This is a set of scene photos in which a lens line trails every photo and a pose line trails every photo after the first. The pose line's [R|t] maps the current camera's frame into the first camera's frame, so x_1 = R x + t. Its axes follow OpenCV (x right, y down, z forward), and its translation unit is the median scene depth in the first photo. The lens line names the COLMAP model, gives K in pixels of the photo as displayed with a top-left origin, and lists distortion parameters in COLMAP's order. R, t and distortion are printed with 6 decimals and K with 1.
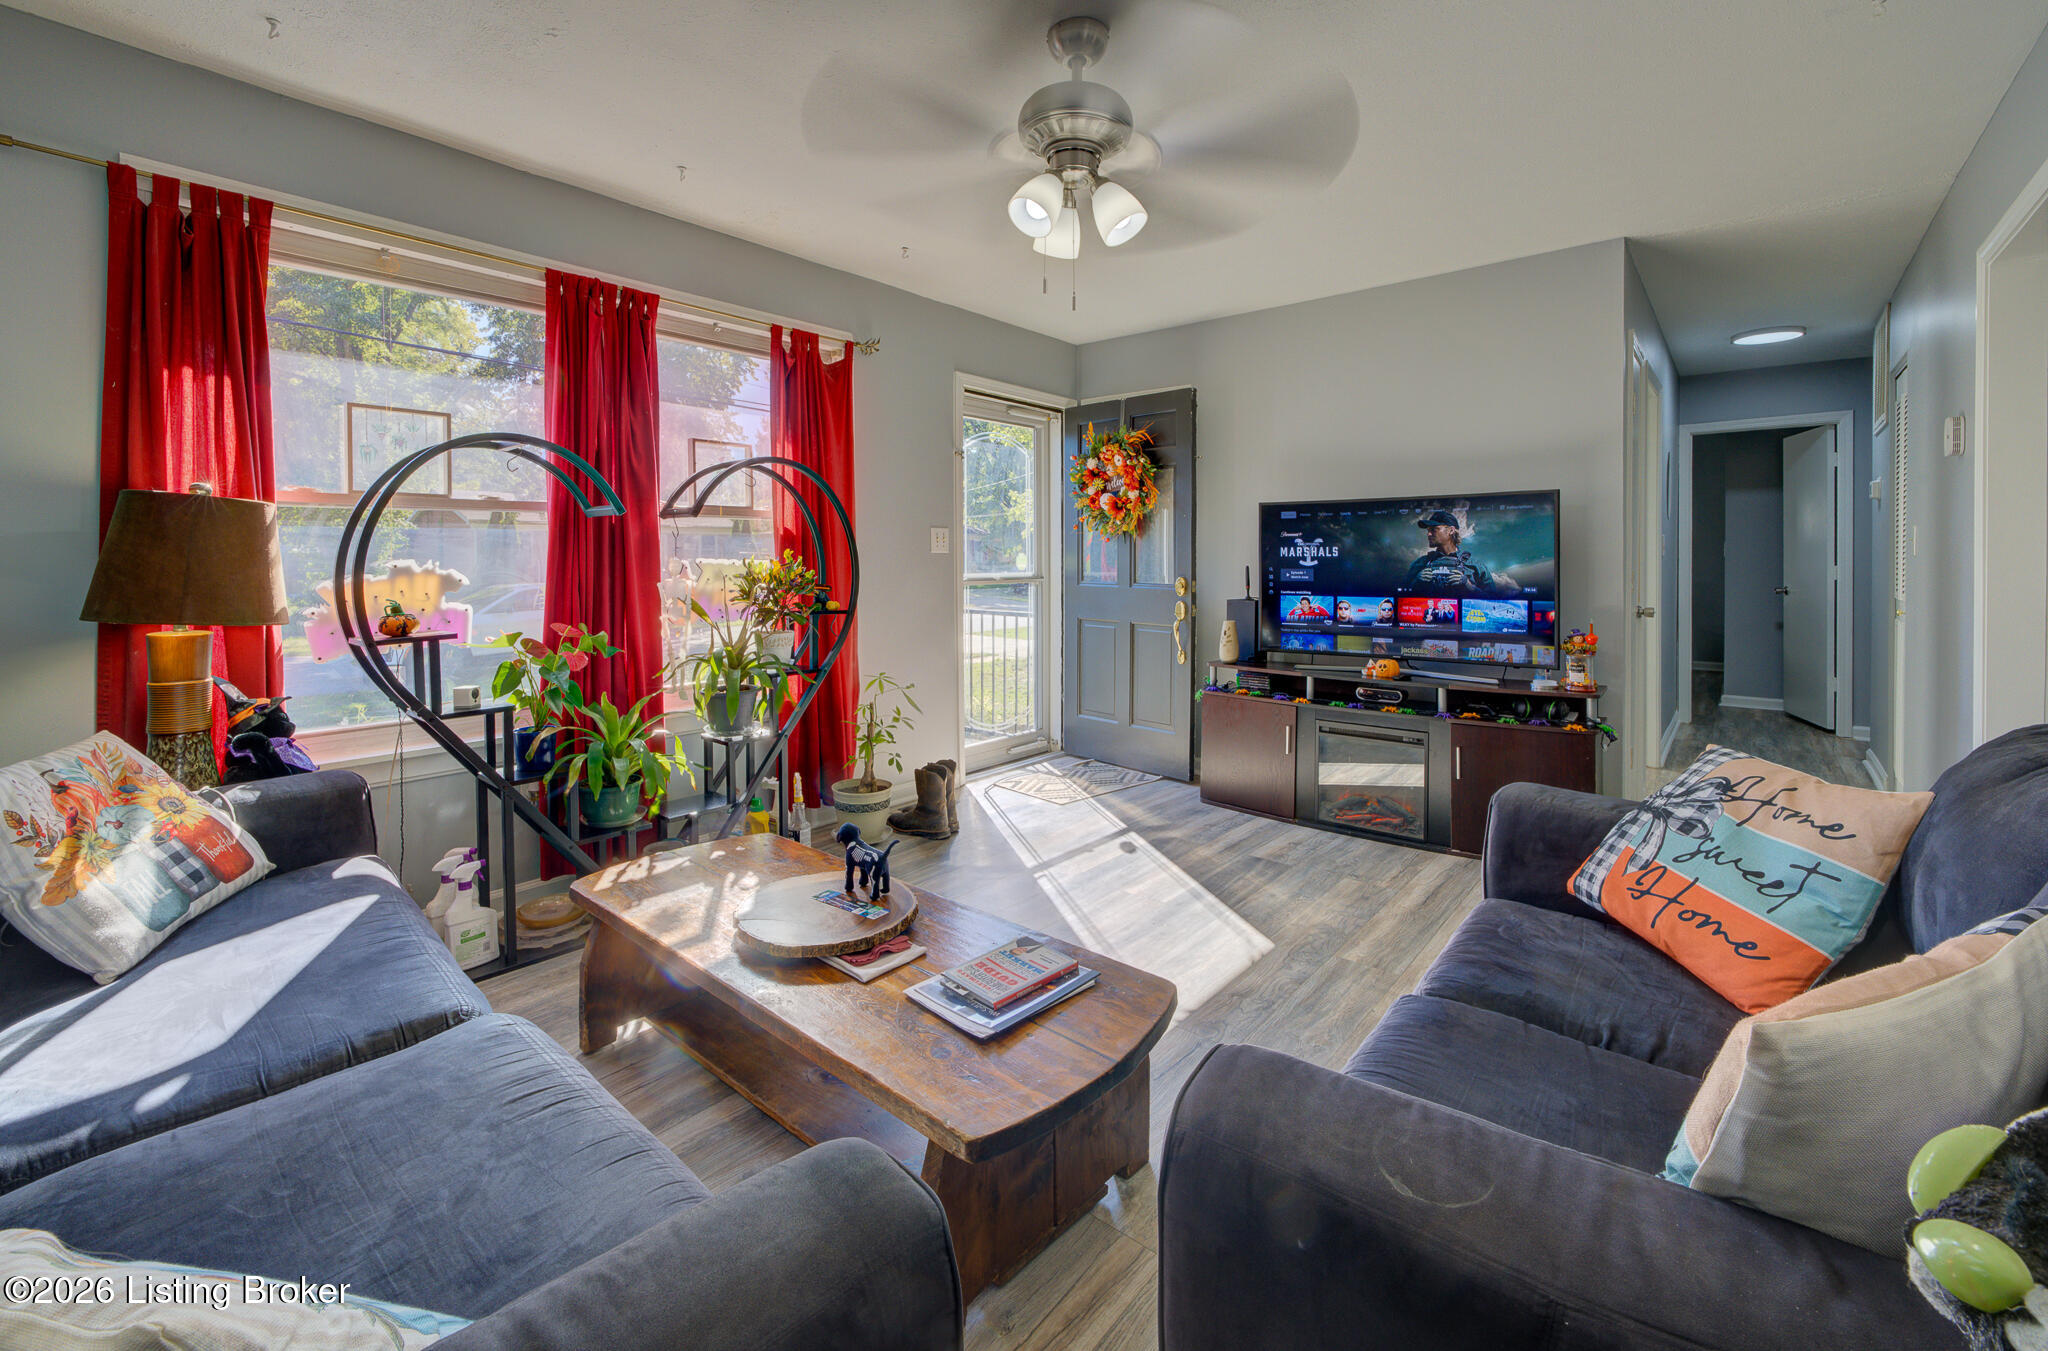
lens RADIAL K [[897.3, 0, 1033.5], [0, 897.3, 593.9], [0, 0, 1]] dist [-0.000885, -0.000052]
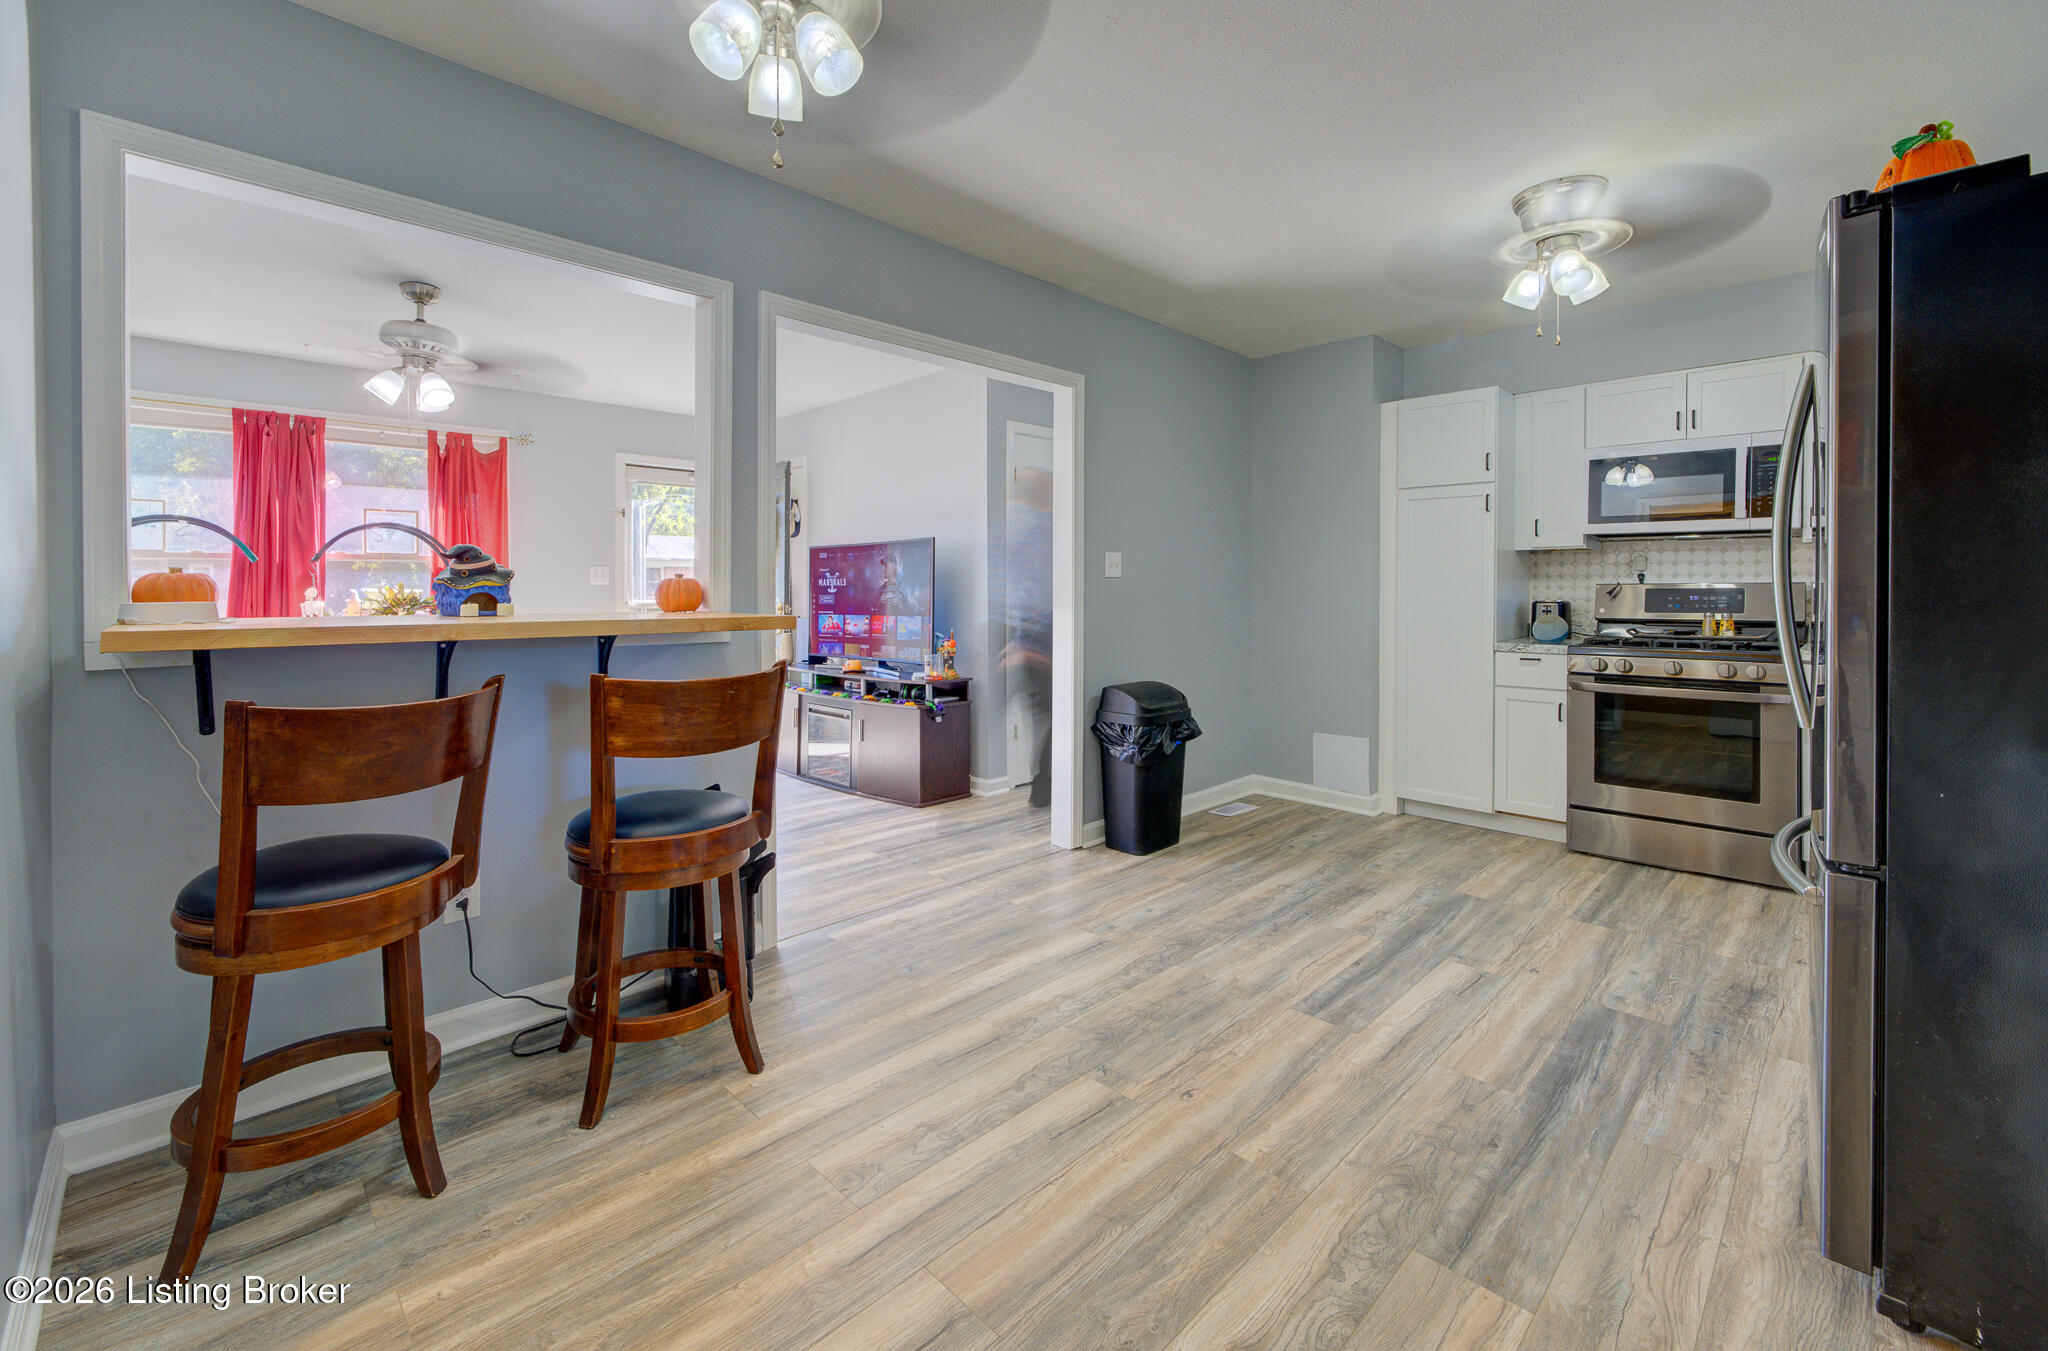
lens RADIAL K [[897.3, 0, 1033.5], [0, 897.3, 593.9], [0, 0, 1]] dist [-0.000885, -0.000052]
pose [[0.997755, -0.006595, -0.066648, 0.745385], [0.004531, 0.999507, -0.031078, 0.015303], [0.066820, 0.030706, 0.997292, -0.360638]]
